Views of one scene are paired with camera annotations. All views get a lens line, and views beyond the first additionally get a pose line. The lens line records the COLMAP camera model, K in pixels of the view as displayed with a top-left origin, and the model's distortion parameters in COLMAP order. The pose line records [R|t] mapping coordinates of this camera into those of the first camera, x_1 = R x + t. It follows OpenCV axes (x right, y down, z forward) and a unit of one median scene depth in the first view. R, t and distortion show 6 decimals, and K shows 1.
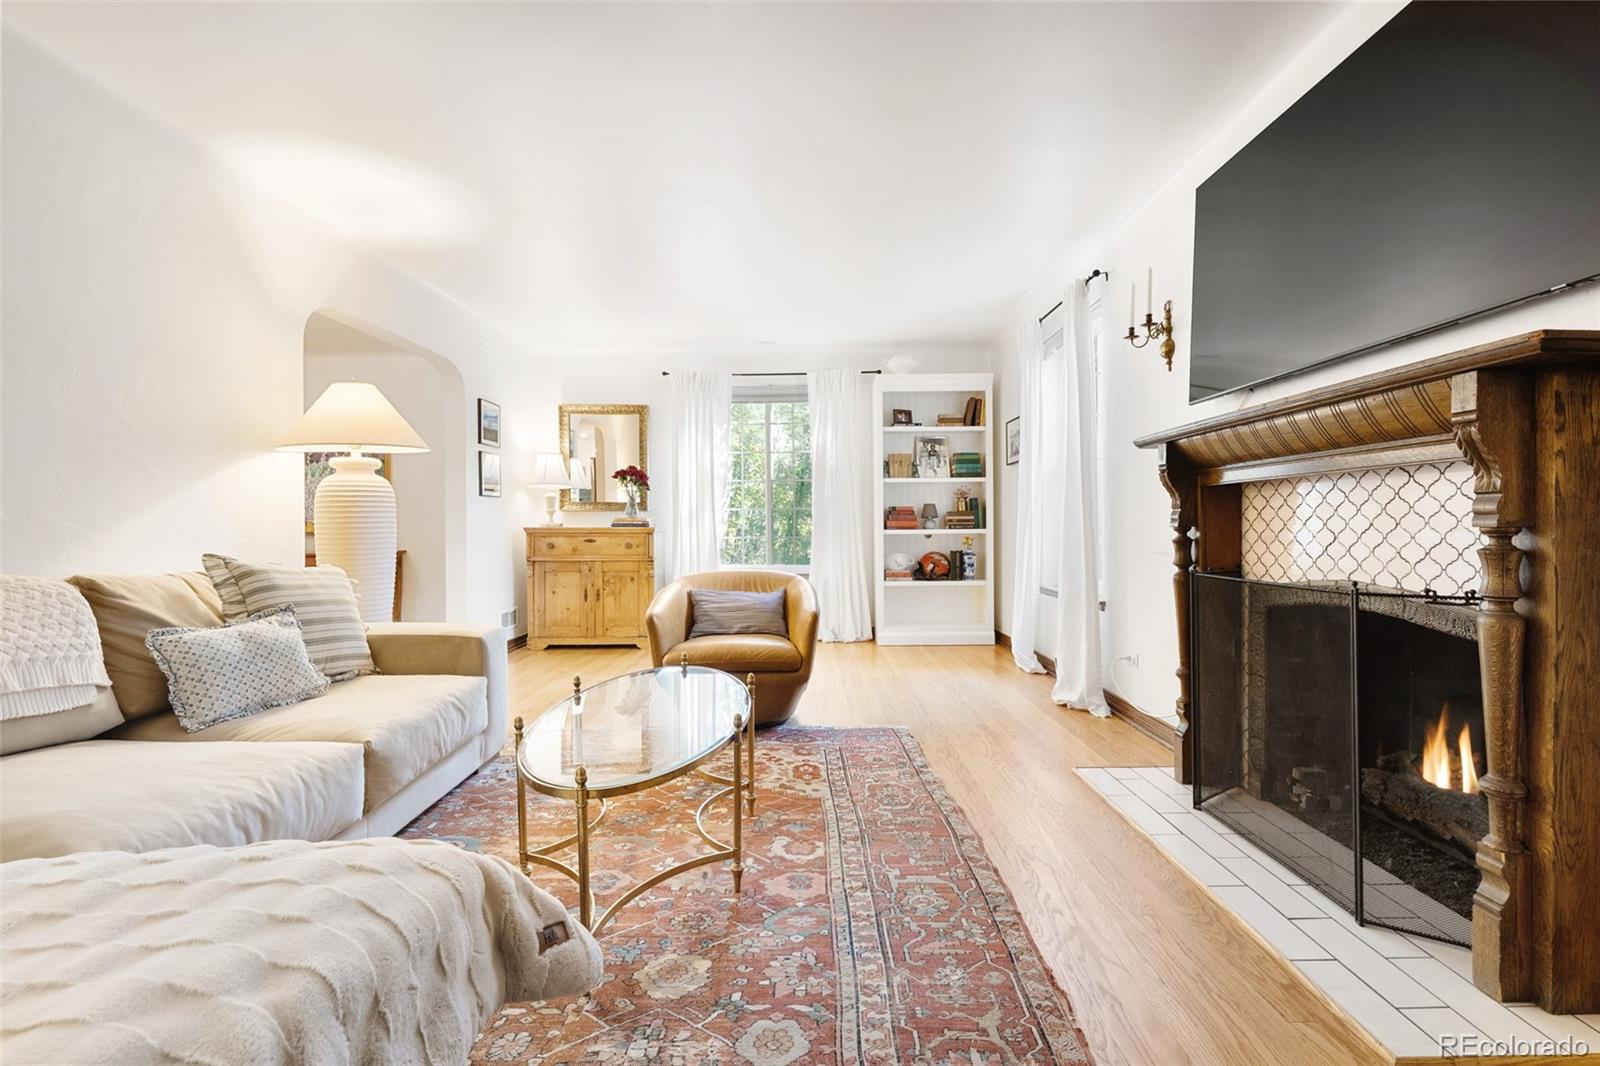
lens RADIAL K [[735.6, 0, 800.0], [0, 735.6, 533.0], [0, 0, 1]] dist [0.003089, -0.000035]
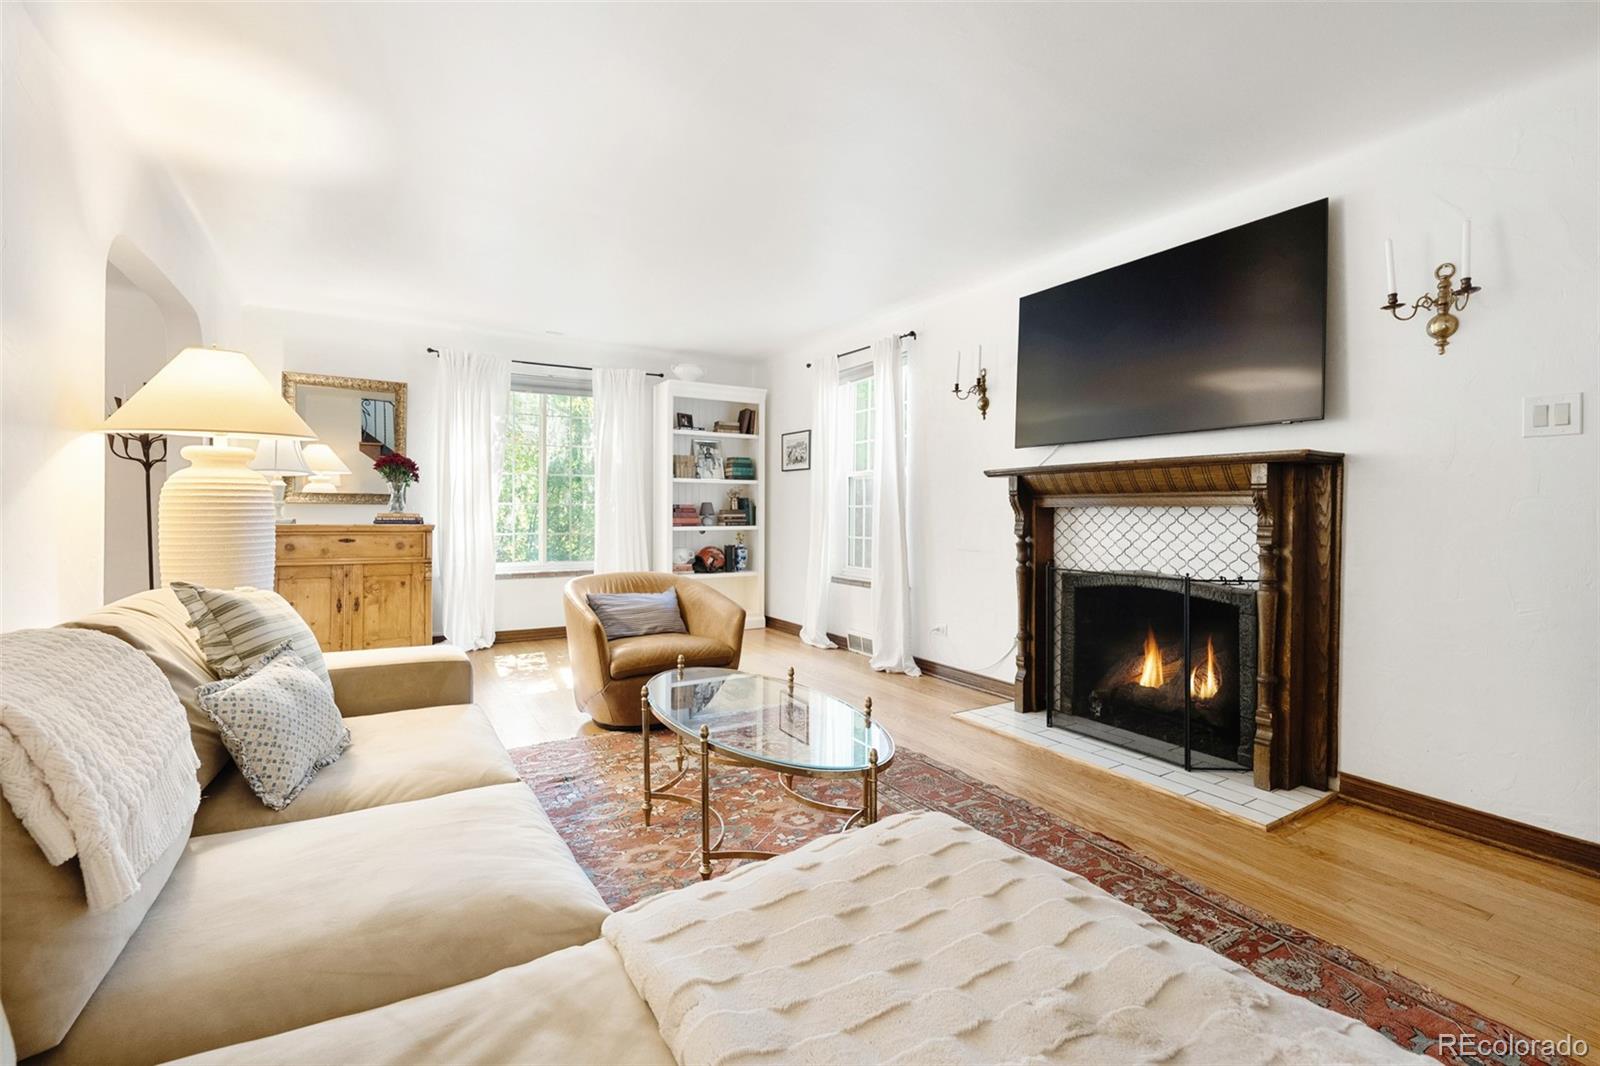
lens RADIAL K [[727.7, 0, 816.6], [0, 727.7, 514.1], [0, 0, 1]] dist [0.008869, -0.000065]
pose [[0.843248, 0.008519, 0.537457, -0.338233], [-0.006138, 0.999962, -0.006220, -0.021229], [-0.537490, 0.001946, 0.843268, 0.008464]]
